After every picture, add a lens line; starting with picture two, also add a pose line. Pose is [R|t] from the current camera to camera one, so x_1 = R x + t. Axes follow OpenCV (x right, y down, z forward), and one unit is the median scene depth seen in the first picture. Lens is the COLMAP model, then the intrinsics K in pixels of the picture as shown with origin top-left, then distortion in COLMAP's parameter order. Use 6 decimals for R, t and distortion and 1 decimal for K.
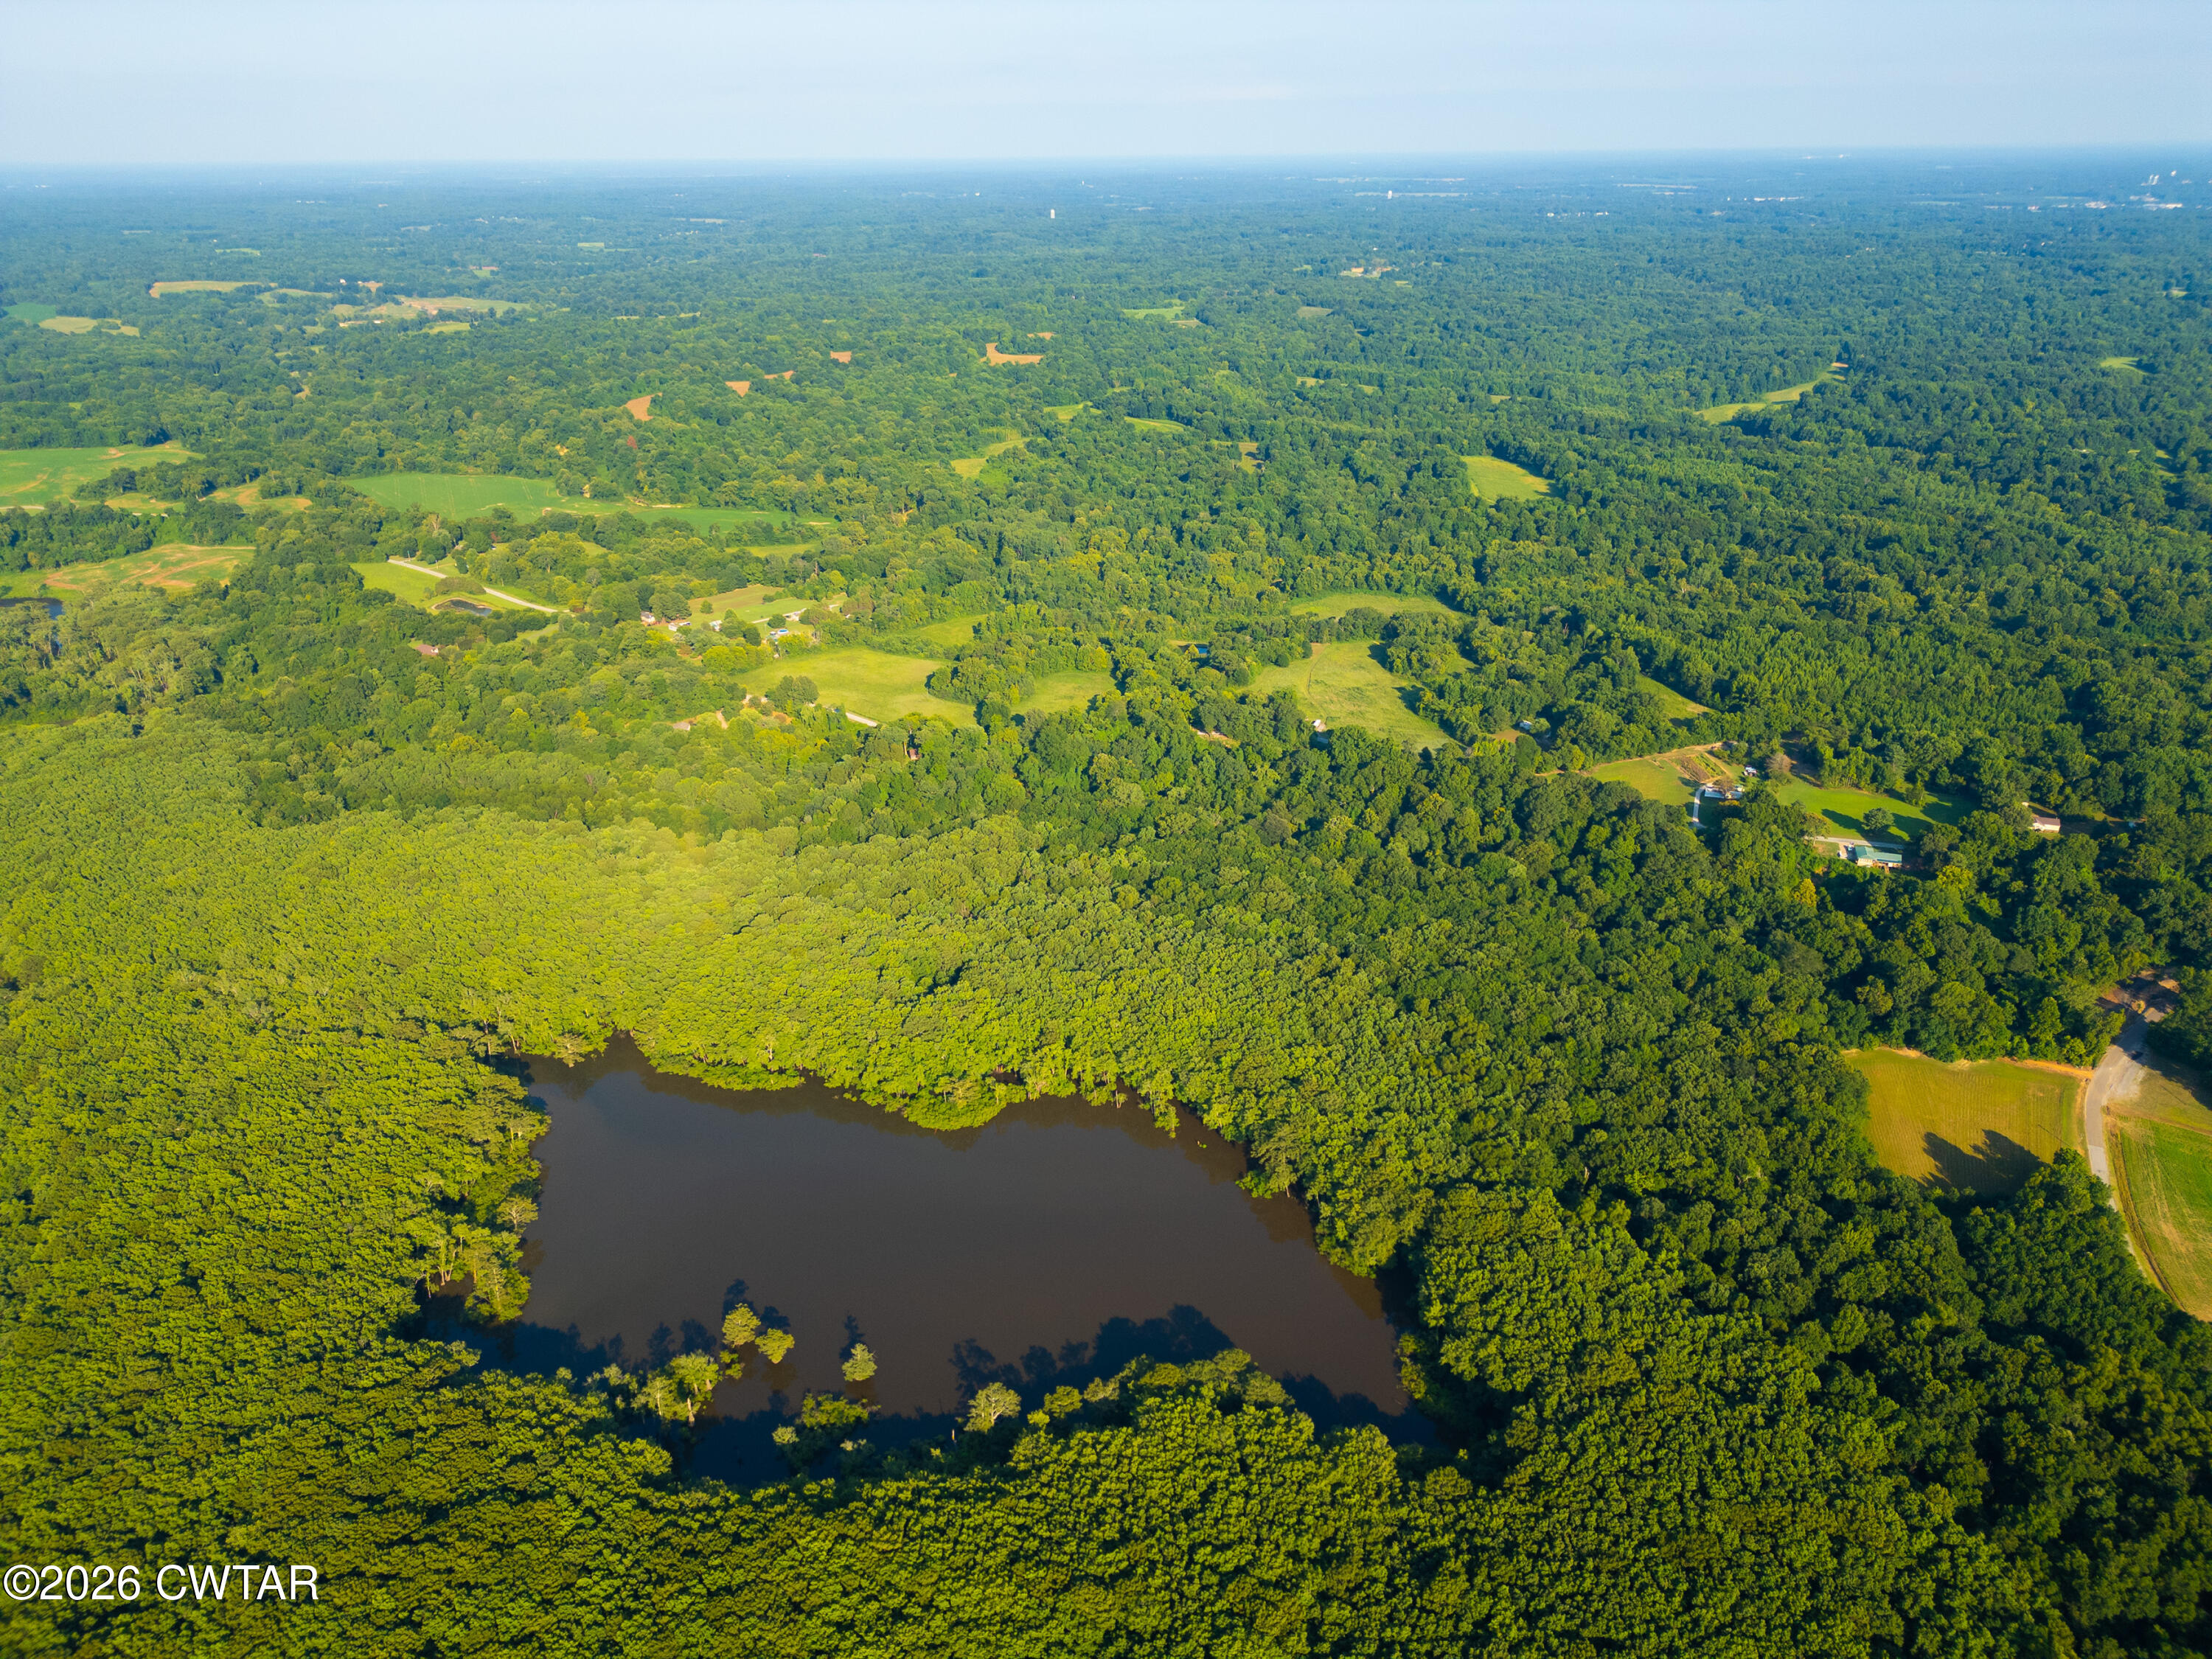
lens RADIAL K [[1563.0, 0, 1106.0], [0, 1563.0, 829.5], [0, 0, 1]] dist [0.086892, -0.085211]
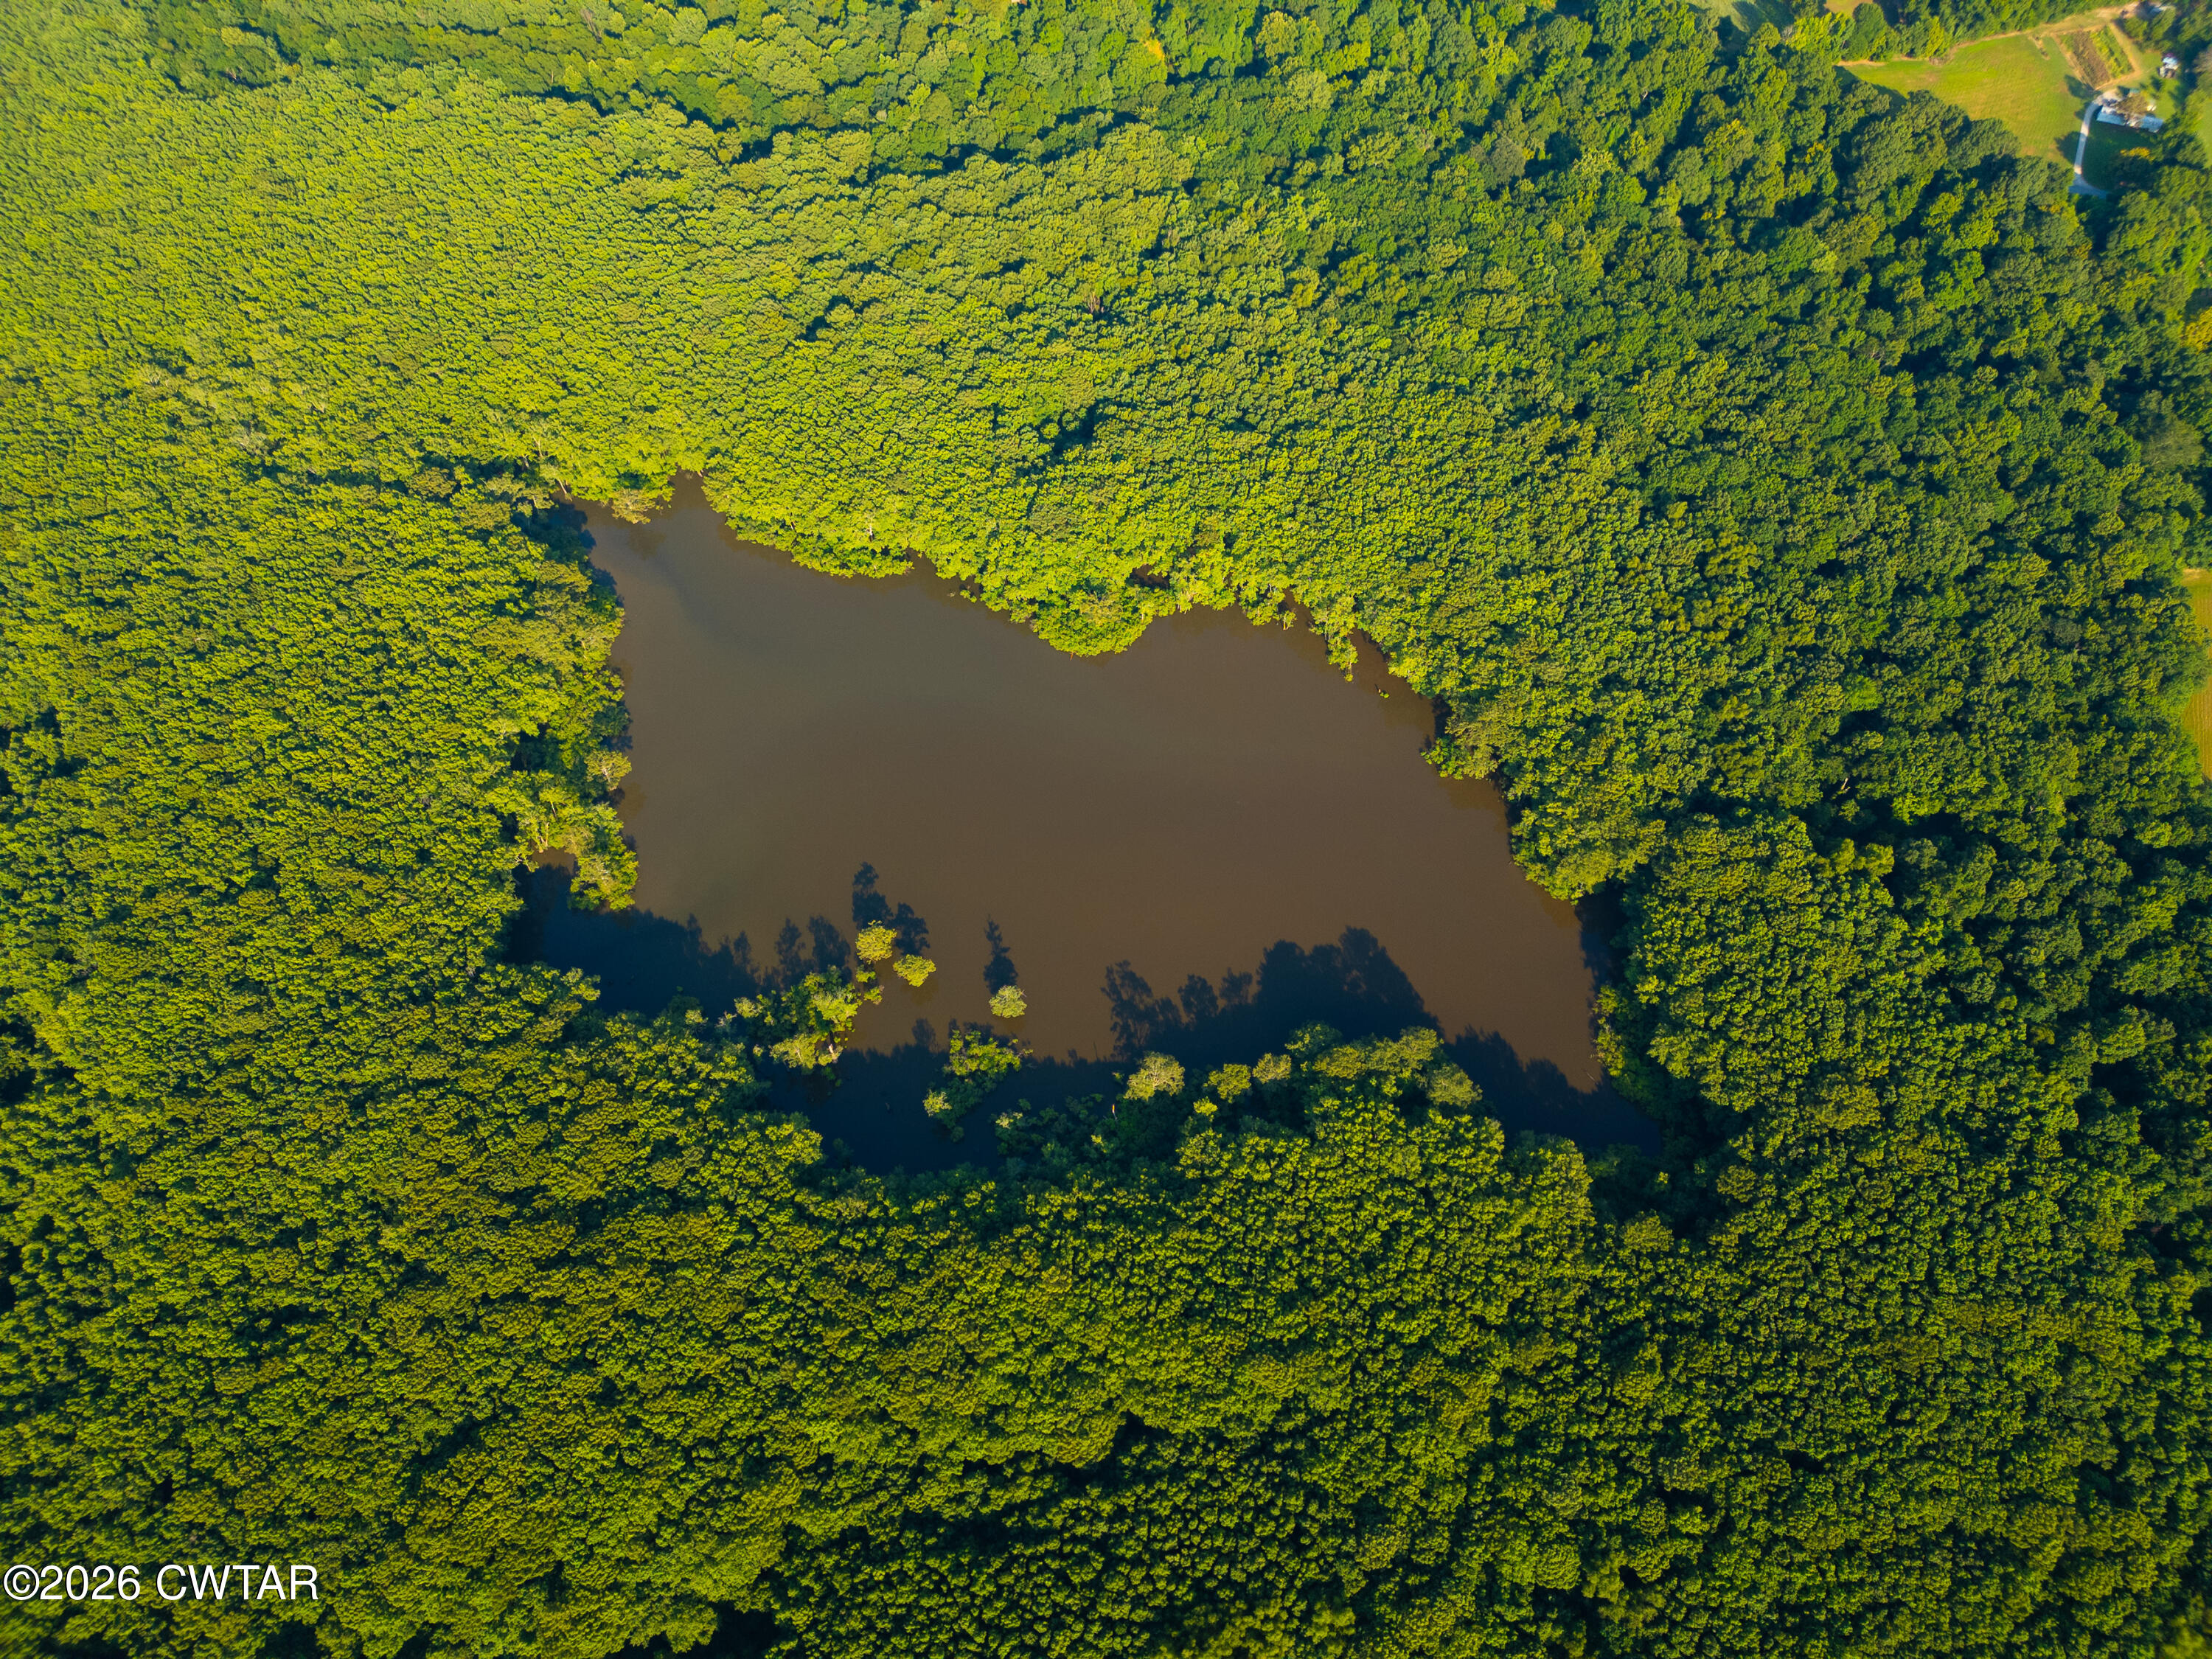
lens RADIAL K [[1547.0, 0, 1106.0], [0, 1547.0, 829.5], [0, 0, 1]] dist [0.066207, -0.057339]
pose [[0.998685, 0.045876, -0.022878, -0.083563], [-0.024573, 0.820059, 0.571751, -0.269443], [0.044990, -0.570437, 0.820108, 0.322618]]
